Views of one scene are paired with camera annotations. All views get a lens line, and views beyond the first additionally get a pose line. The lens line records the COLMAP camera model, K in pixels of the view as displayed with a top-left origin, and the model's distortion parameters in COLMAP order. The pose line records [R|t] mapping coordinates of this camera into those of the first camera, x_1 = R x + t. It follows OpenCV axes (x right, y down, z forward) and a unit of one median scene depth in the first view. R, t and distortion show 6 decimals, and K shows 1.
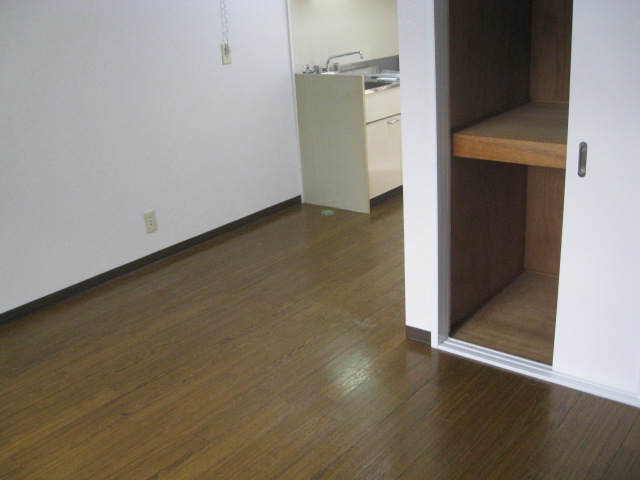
lens RADIAL K [[641.4, 0, 320.0], [0, 641.4, 240.0], [0, 0, 1]] dist [-0.160387, 0.161163]
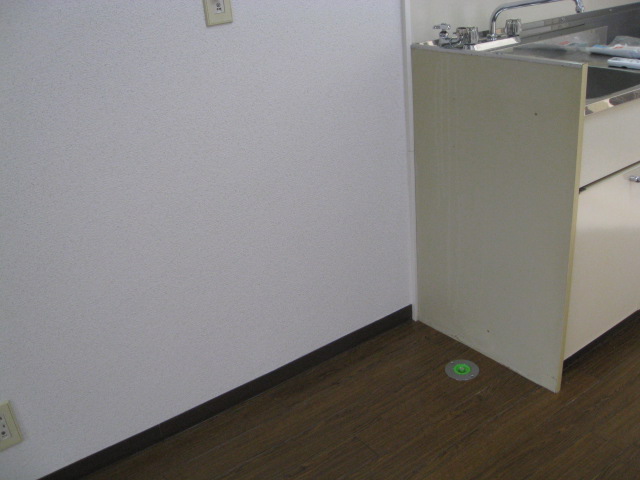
lens RADIAL K [[641.4, 0, 320.0], [0, 641.4, 240.0], [0, 0, 1]] dist [-0.160387, 0.161163]
pose [[0.966479, 0.090748, -0.240173, 0.013952], [-0.069164, 0.992894, 0.096838, -0.165126], [0.247254, -0.076981, 0.965888, 0.552868]]
